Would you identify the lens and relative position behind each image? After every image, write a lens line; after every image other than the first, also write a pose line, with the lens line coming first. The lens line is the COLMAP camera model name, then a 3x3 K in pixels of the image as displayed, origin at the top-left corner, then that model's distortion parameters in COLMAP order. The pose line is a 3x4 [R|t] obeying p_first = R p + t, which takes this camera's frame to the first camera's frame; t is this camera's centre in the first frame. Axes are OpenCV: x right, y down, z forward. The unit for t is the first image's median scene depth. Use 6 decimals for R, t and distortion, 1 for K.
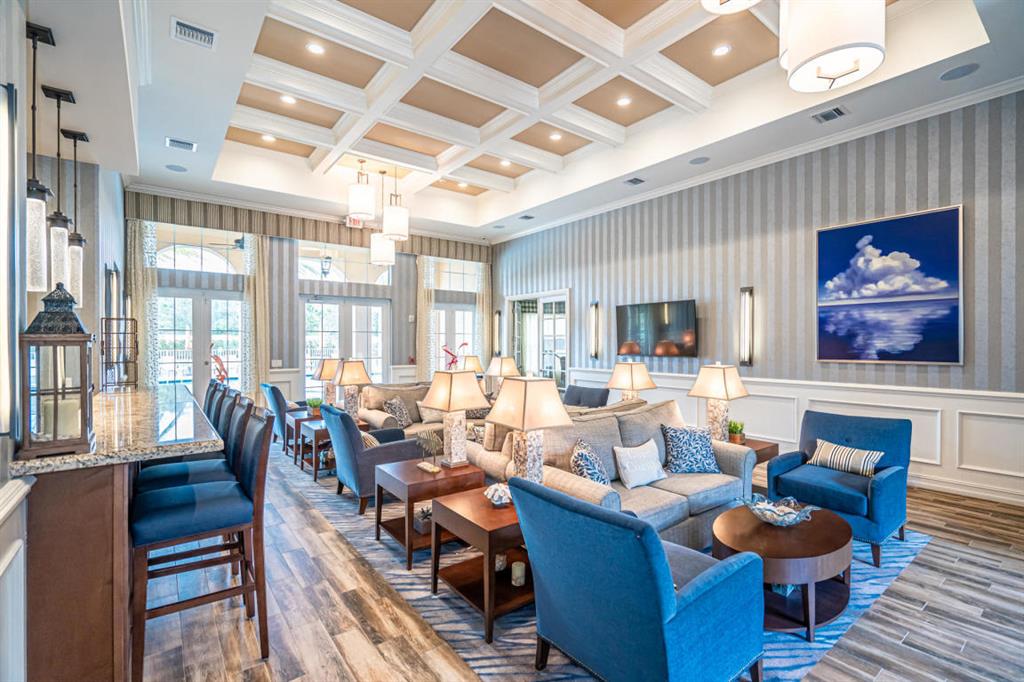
lens RADIAL K [[465.1, 0, 512.8], [0, 465.1, 344.9], [0, 0, 1]] dist [0.077887, -0.045106]
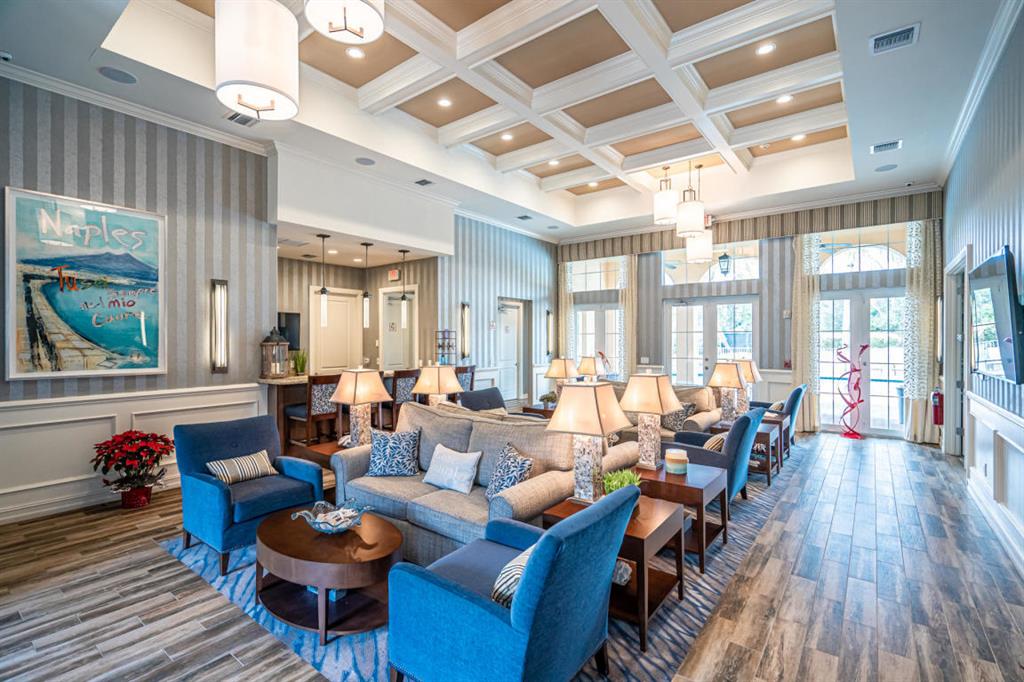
lens RADIAL K [[464.2, 0, 512.0], [0, 464.2, 341.0], [0, 0, 1]] dist [-0.054936, 0.000169]
pose [[0.255531, 0.002030, -0.966799, 0.595520], [-0.009468, 0.999955, -0.000403, -0.004681], [0.966755, 0.009257, 0.255539, 0.432094]]
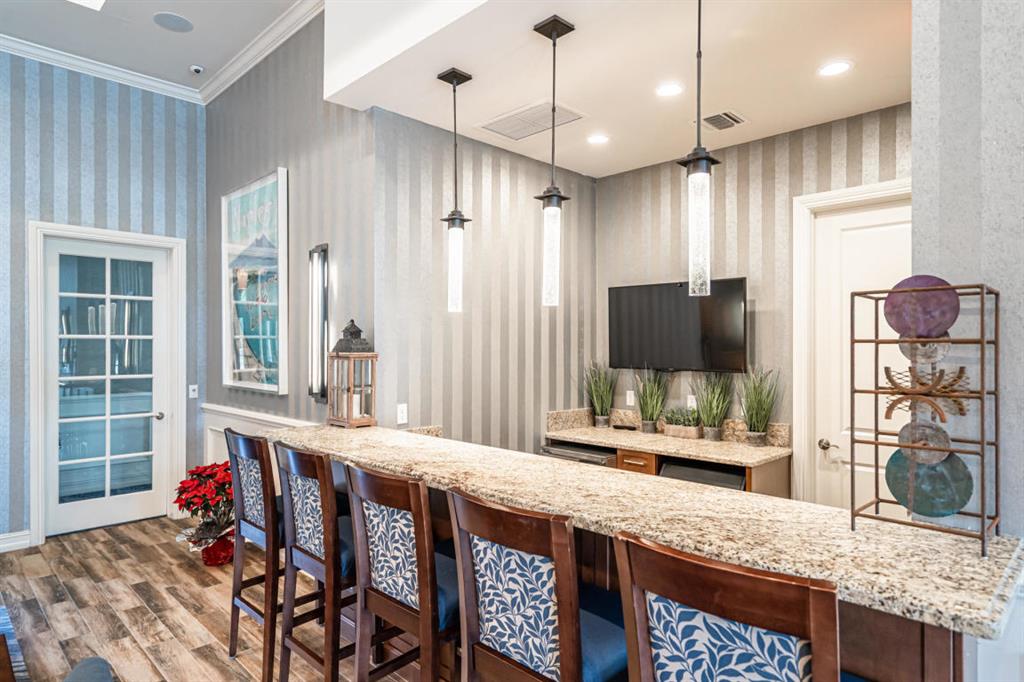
lens RADIAL K [[593.7, 0, 512.0], [0, 593.7, 341.0], [0, 0, 1]] dist [0.014129, -0.003965]
pose [[-0.990847, -0.000266, -0.134993, -0.291268], [-0.000895, 0.999989, 0.004594, -0.009594], [0.134990, 0.004673, -0.990836, 0.736713]]
